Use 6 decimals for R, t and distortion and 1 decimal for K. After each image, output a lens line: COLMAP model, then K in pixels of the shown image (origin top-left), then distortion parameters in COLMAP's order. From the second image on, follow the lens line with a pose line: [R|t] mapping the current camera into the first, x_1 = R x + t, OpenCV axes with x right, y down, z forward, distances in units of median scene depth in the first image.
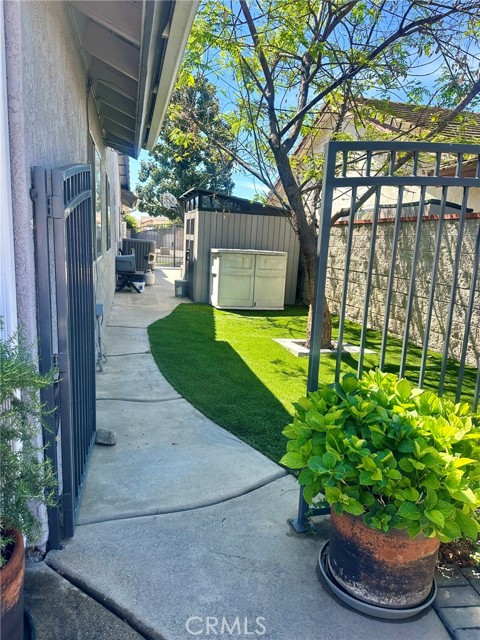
lens RADIAL K [[436.0, 0, 238.0], [0, 436.0, 324.4], [0, 0, 1]] dist [0.113962, -0.157134]
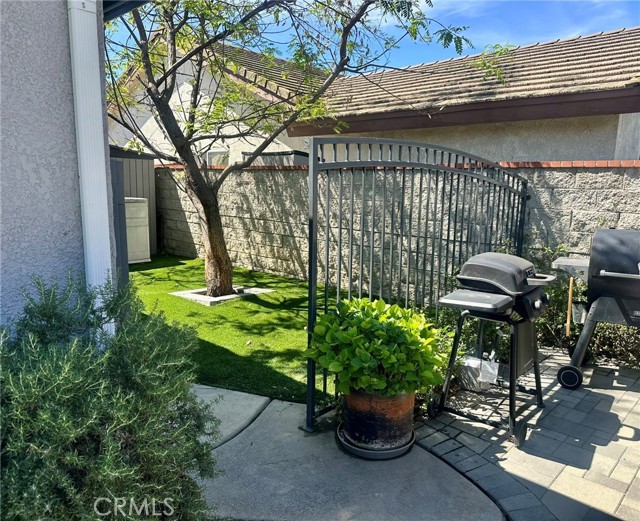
lens RADIAL K [[508.4, 0, 320.0], [0, 508.4, 260.5], [0, 0, 1]] dist [0.063377, -0.004115]
pose [[0.831068, -0.112455, 0.544683, -0.283283], [0.118878, 0.992629, 0.023556, -0.027994], [-0.543317, 0.045174, 0.838311, -0.134703]]
